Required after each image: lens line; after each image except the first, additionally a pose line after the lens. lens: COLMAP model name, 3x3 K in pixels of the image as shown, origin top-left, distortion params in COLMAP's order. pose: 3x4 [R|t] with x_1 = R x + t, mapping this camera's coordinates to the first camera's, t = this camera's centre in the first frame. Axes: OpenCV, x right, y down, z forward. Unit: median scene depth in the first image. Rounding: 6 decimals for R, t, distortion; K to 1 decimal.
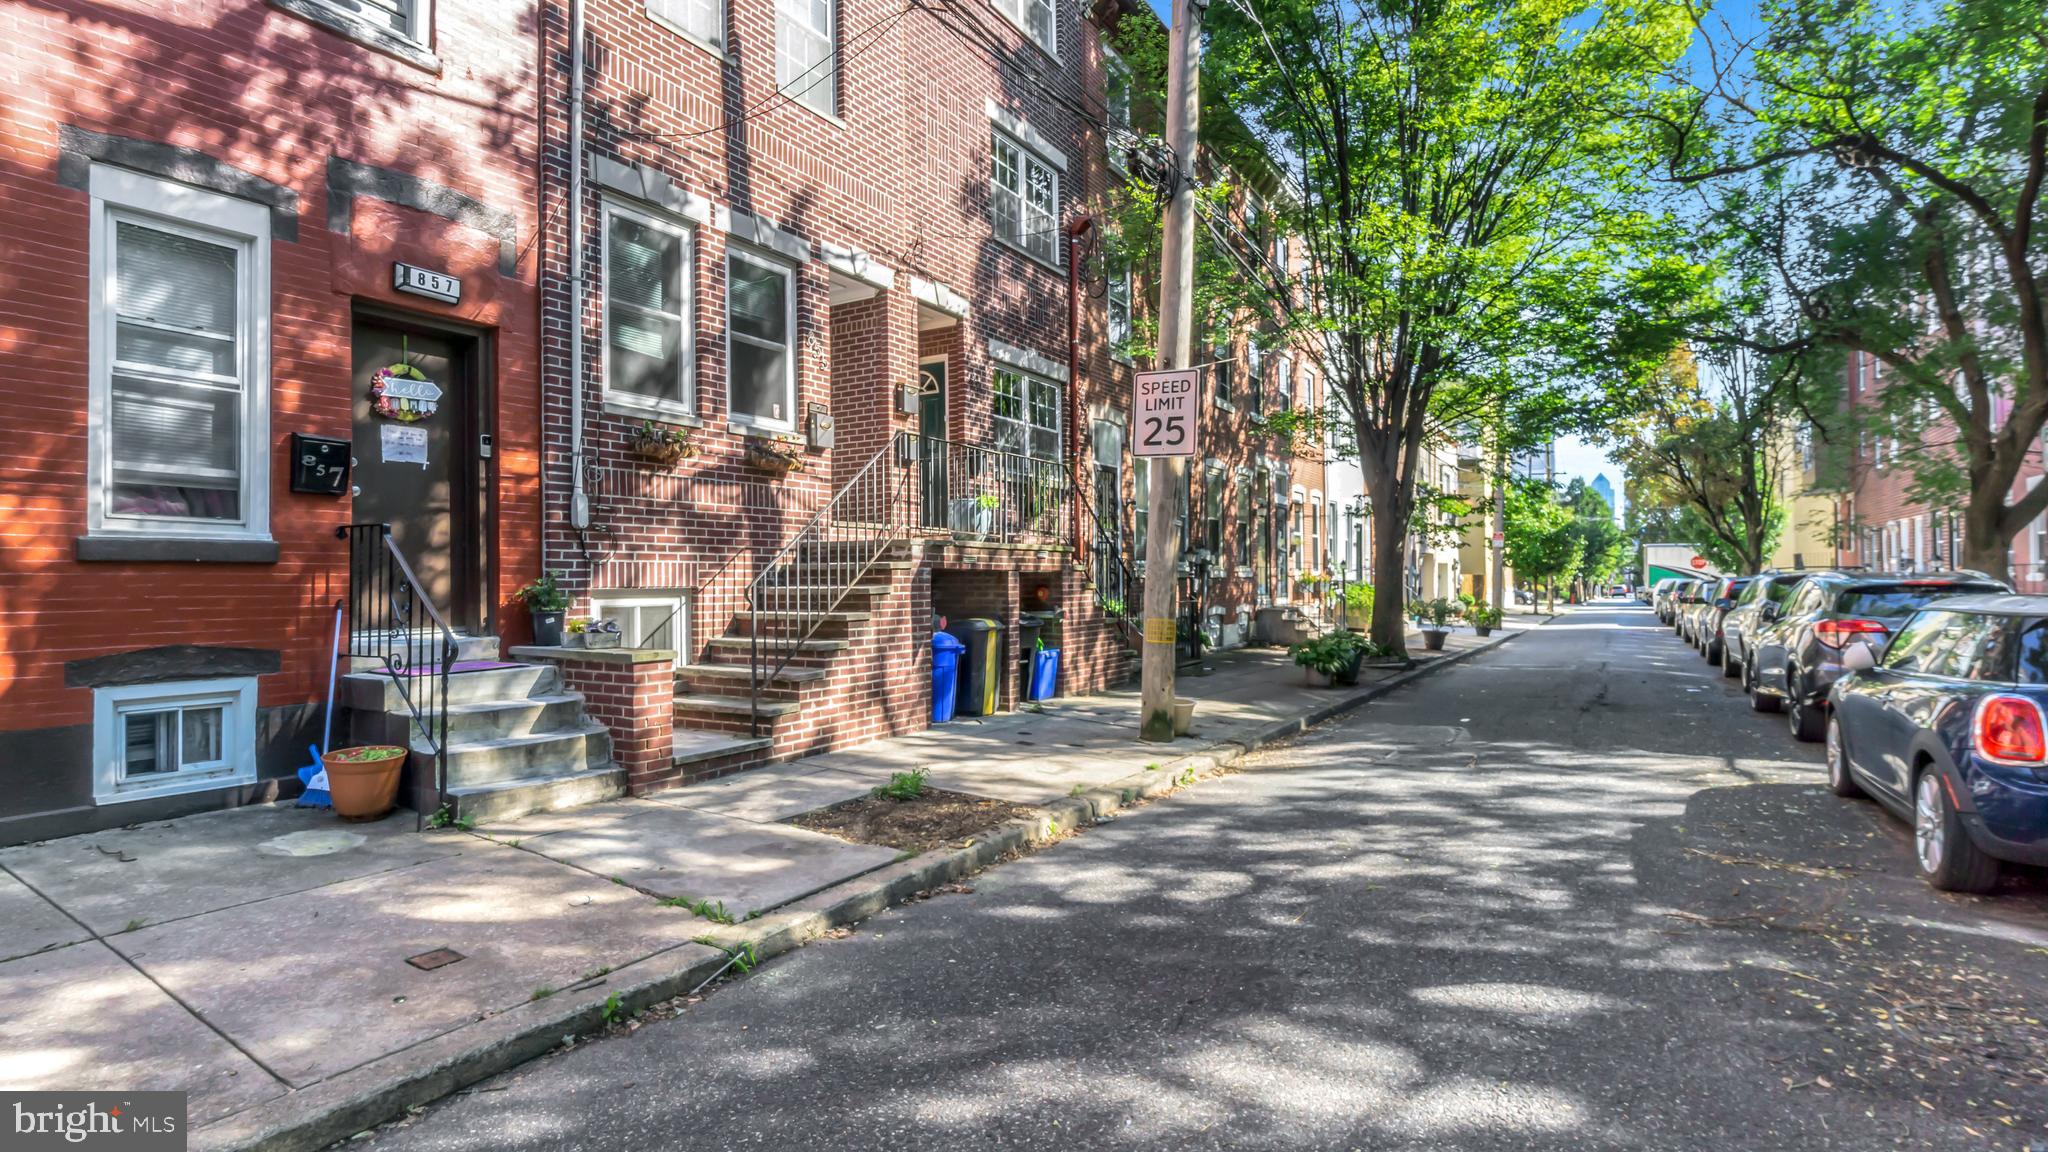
lens RADIAL K [[1016.6, 0, 1024.0], [0, 1016.6, 576.0], [0, 0, 1]] dist [-0.006311, -0.000647]
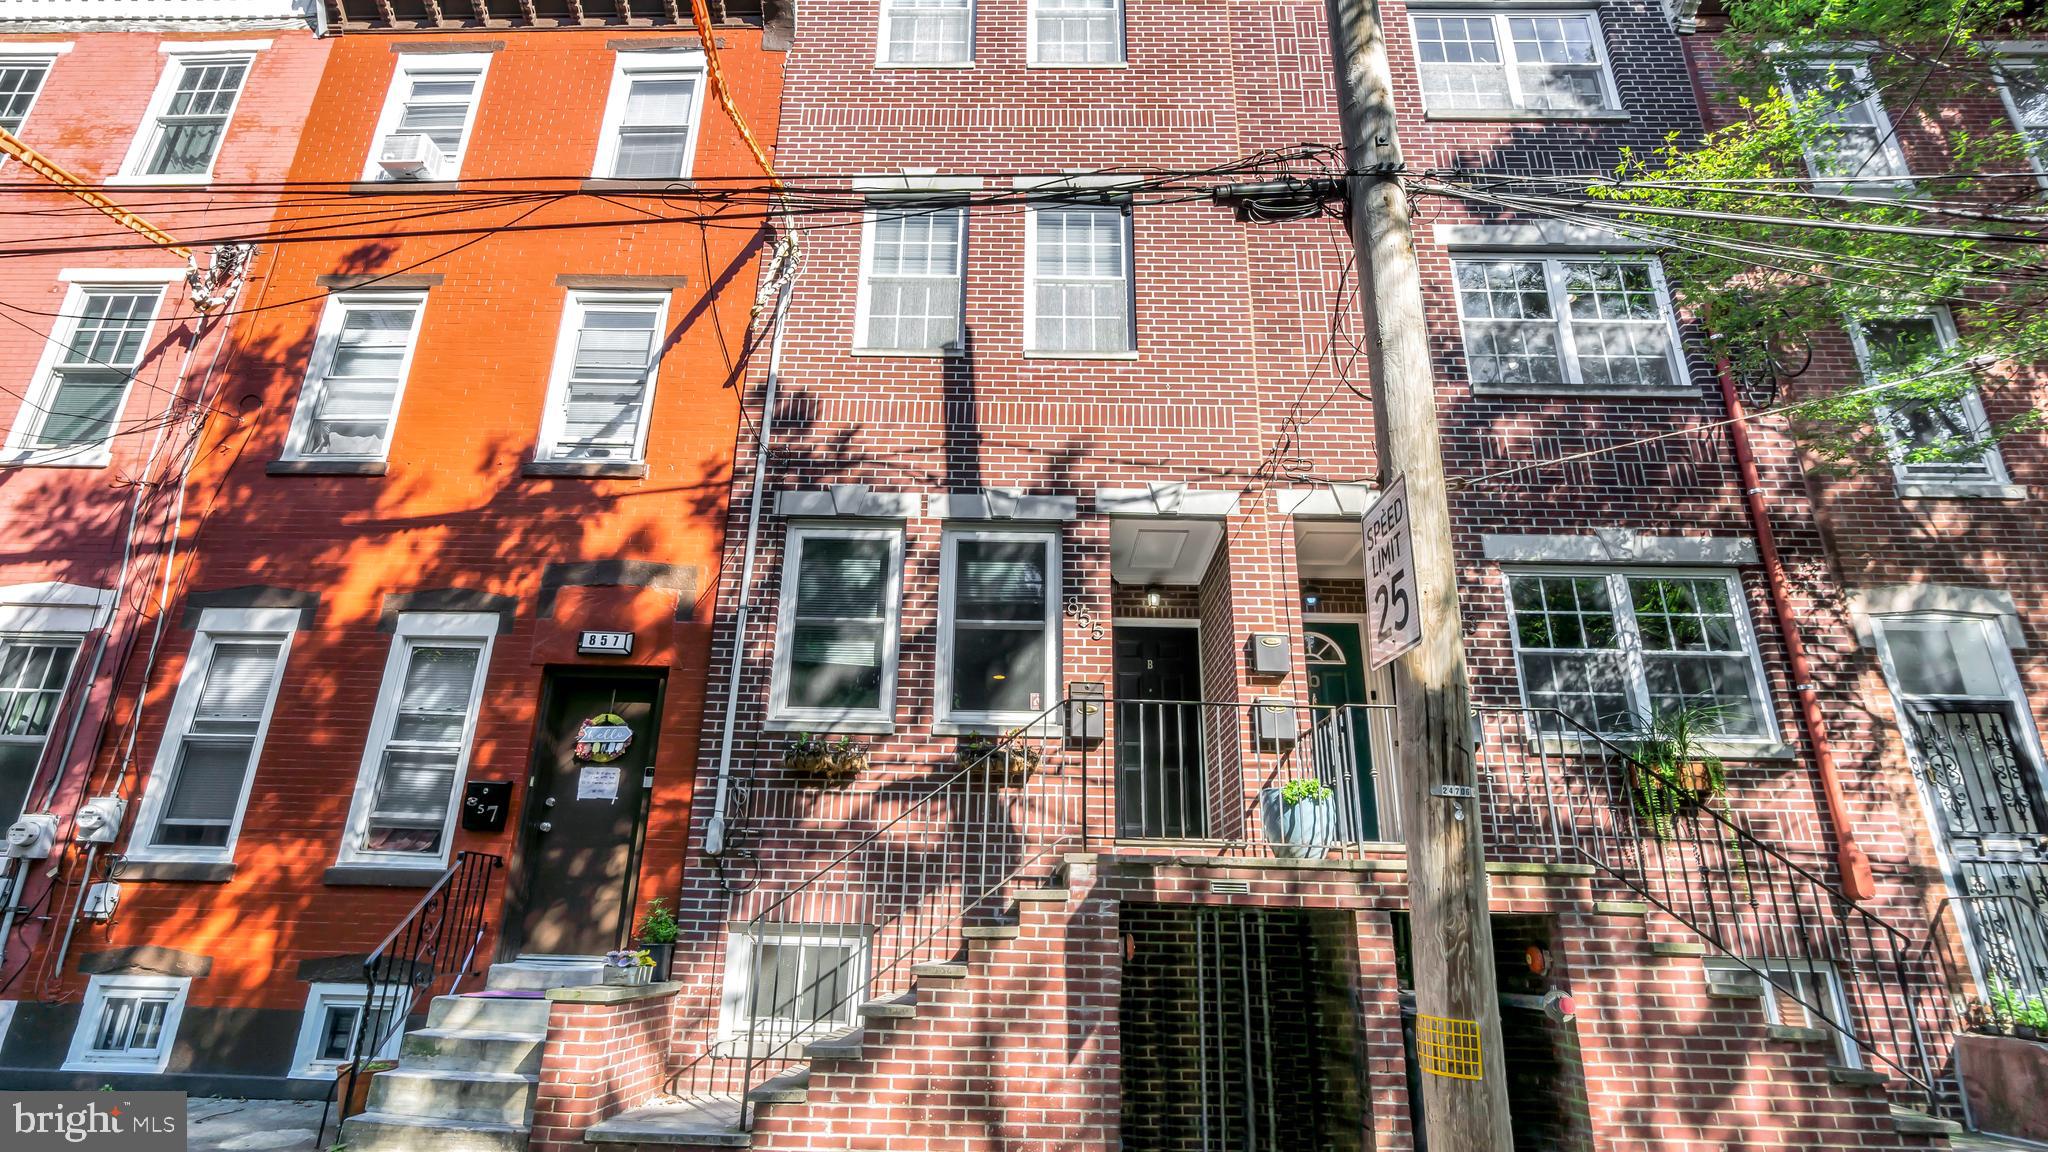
lens RADIAL K [[1016.6, 0, 1024.0], [0, 1016.6, 576.0], [0, 0, 1]] dist [-0.006311, -0.000647]
pose [[0.491939, -0.277452, -0.825237, 0.523679], [-0.024342, 0.943109, -0.331592, 0.014703], [0.870289, 0.183211, 0.457199, 0.700318]]
